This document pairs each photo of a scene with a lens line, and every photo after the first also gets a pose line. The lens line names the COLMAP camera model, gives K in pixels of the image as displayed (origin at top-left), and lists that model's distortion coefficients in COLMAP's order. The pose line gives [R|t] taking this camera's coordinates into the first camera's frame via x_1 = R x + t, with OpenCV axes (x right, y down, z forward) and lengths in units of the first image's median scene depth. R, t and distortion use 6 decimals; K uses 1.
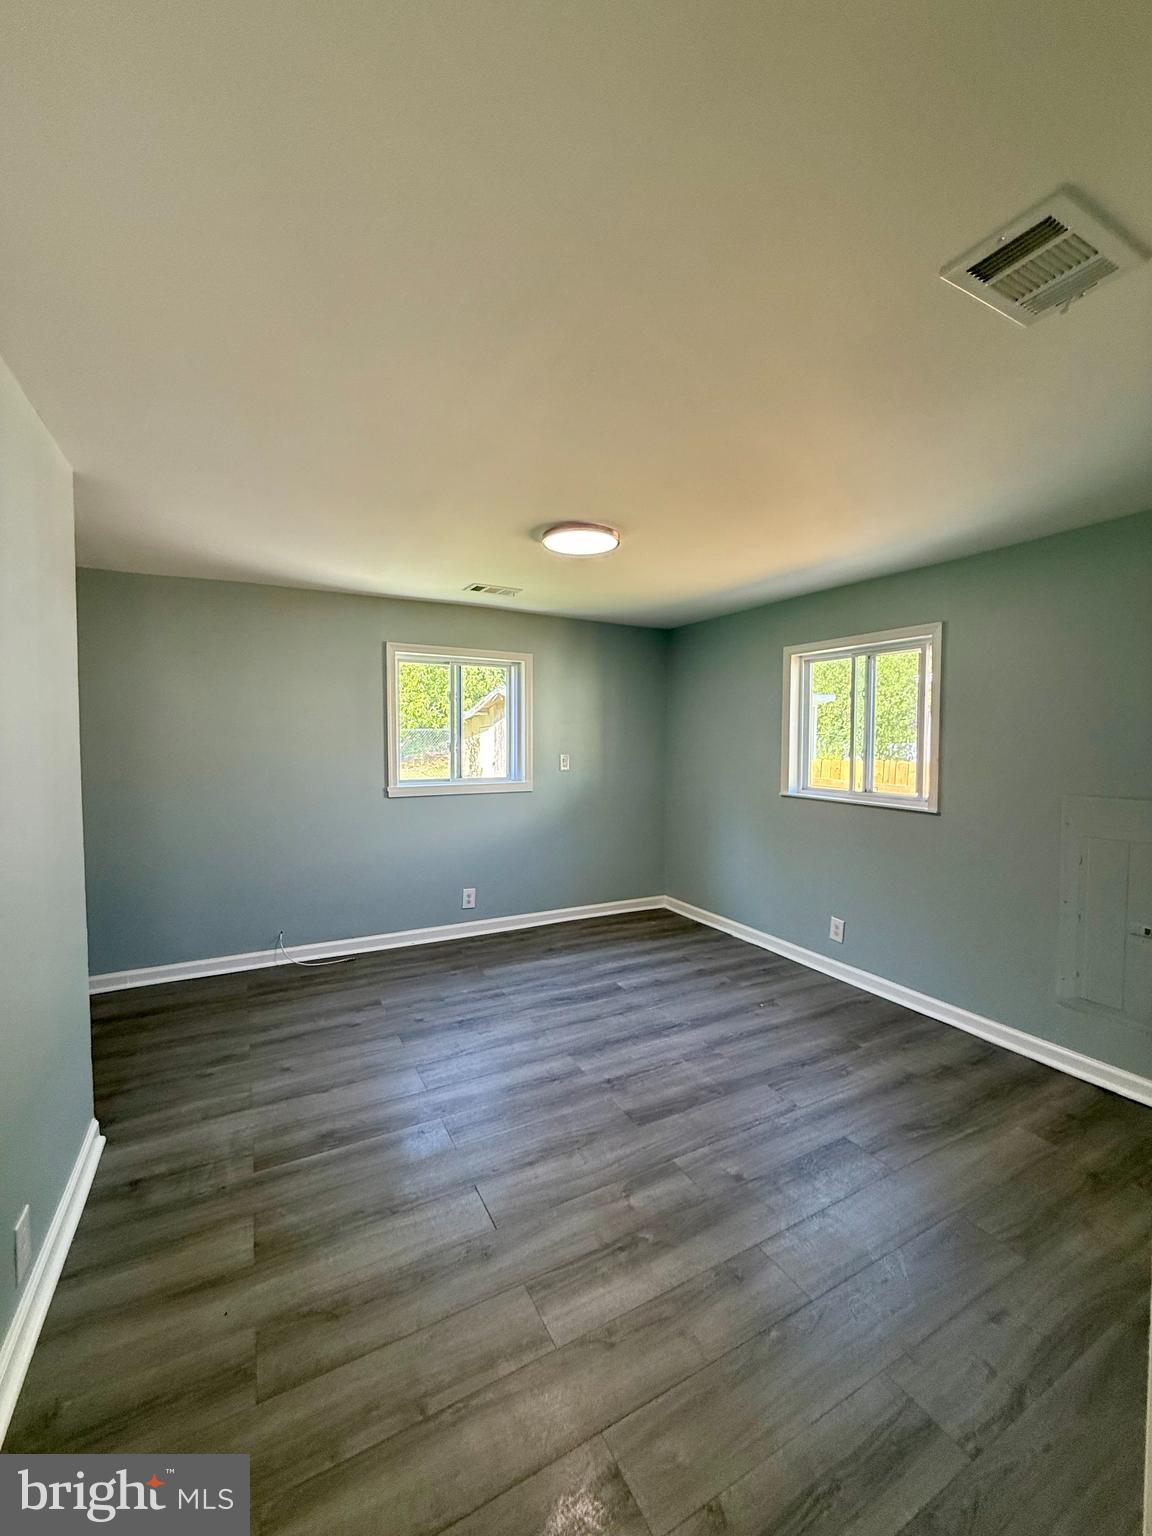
lens RADIAL K [[615.1, 0, 576.0], [0, 615.1, 768.0], [0, 0, 1]] dist [-0.000674, -0.002341]
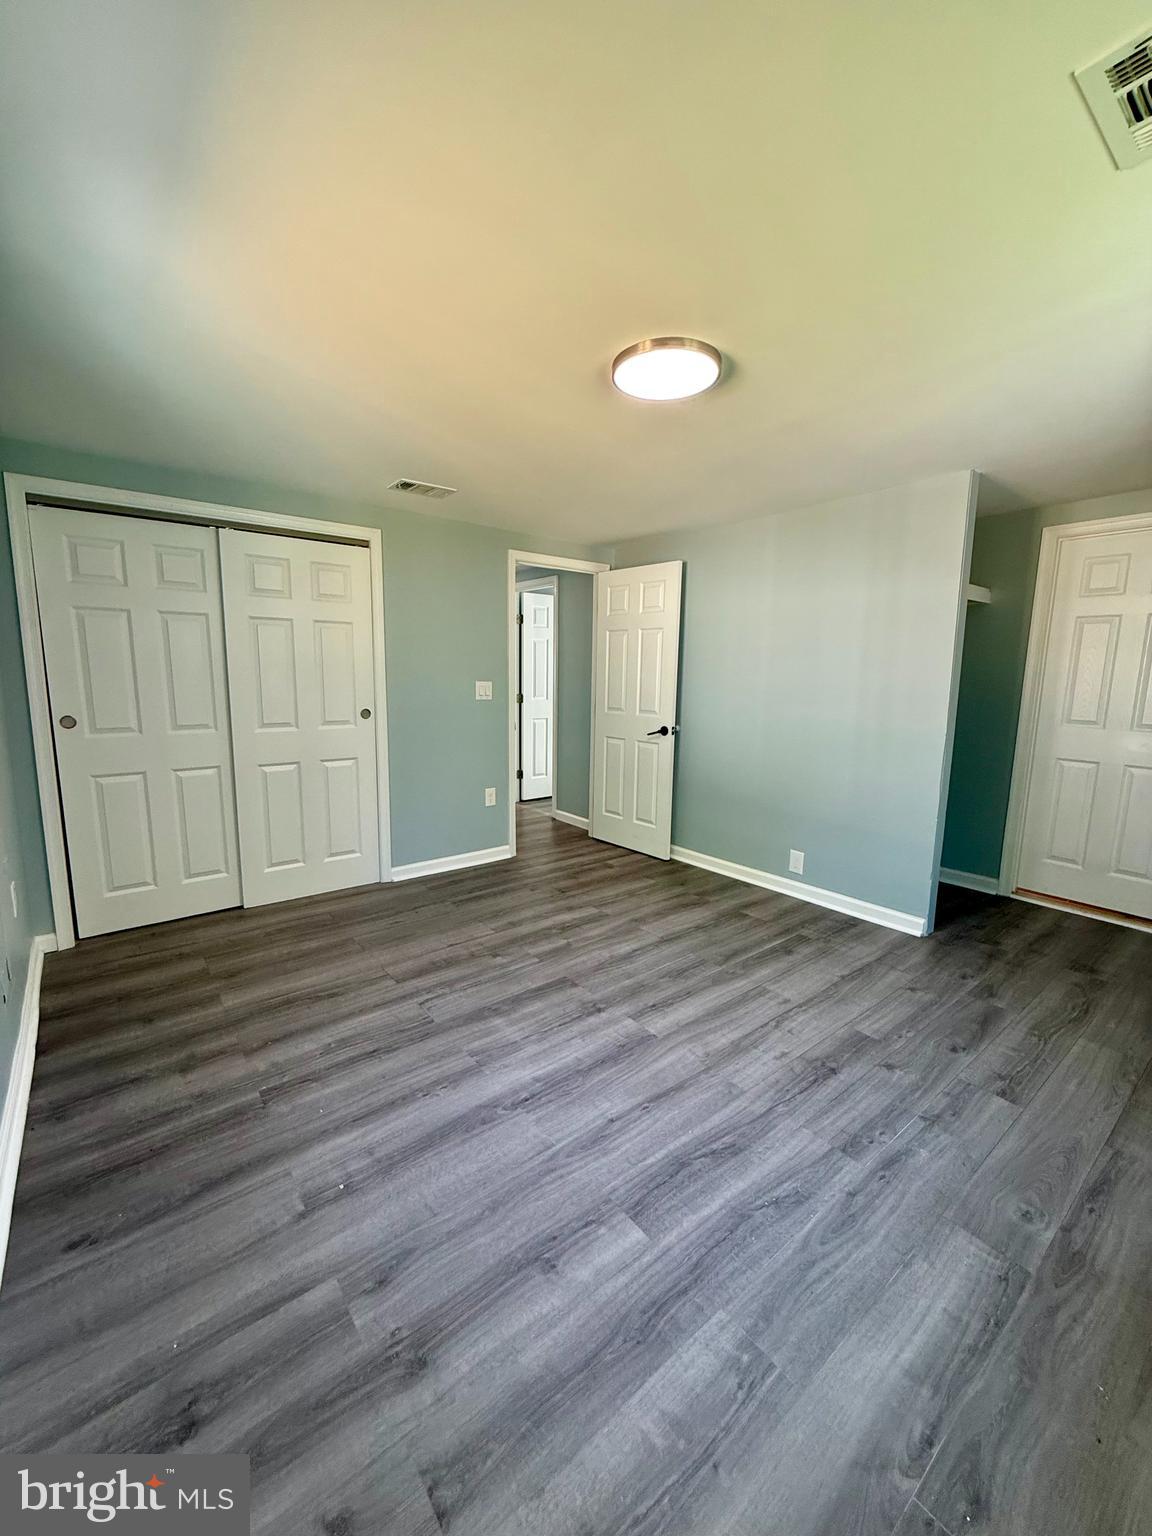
lens RADIAL K [[614.7, 0, 579.2], [0, 614.7, 748.8], [0, 0, 1]] dist [0.000988, 0.000142]
pose [[-0.984111, 0.008362, -0.177358, 0.221167], [-0.023224, 0.984247, 0.175266, -0.060201], [0.176030, 0.176601, -0.968414, 1.620994]]
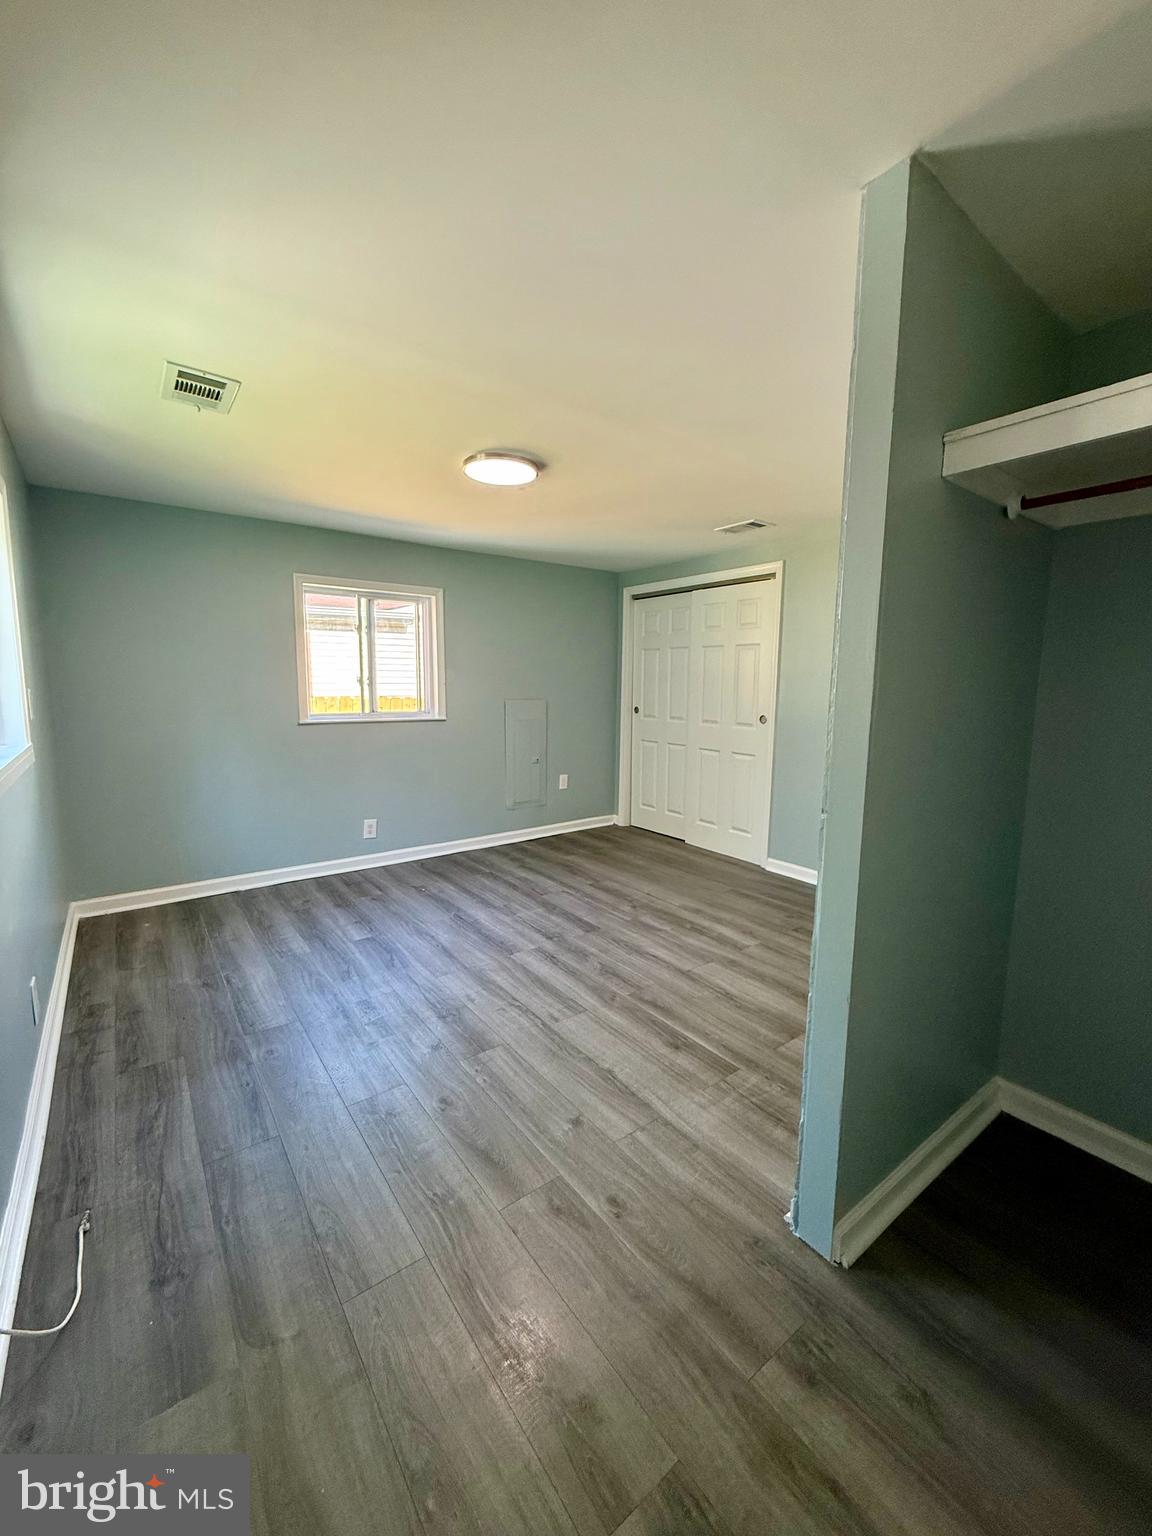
lens RADIAL K [[609.2, 0, 576.3], [0, 609.2, 758.8], [0, 0, 1]] dist [-0.002310, 0.000086]
pose [[-0.151639, -0.129999, 0.979850, -0.995836], [0.041563, 0.989598, 0.137724, -0.027274], [-0.987562, 0.061610, -0.144659, 0.959761]]
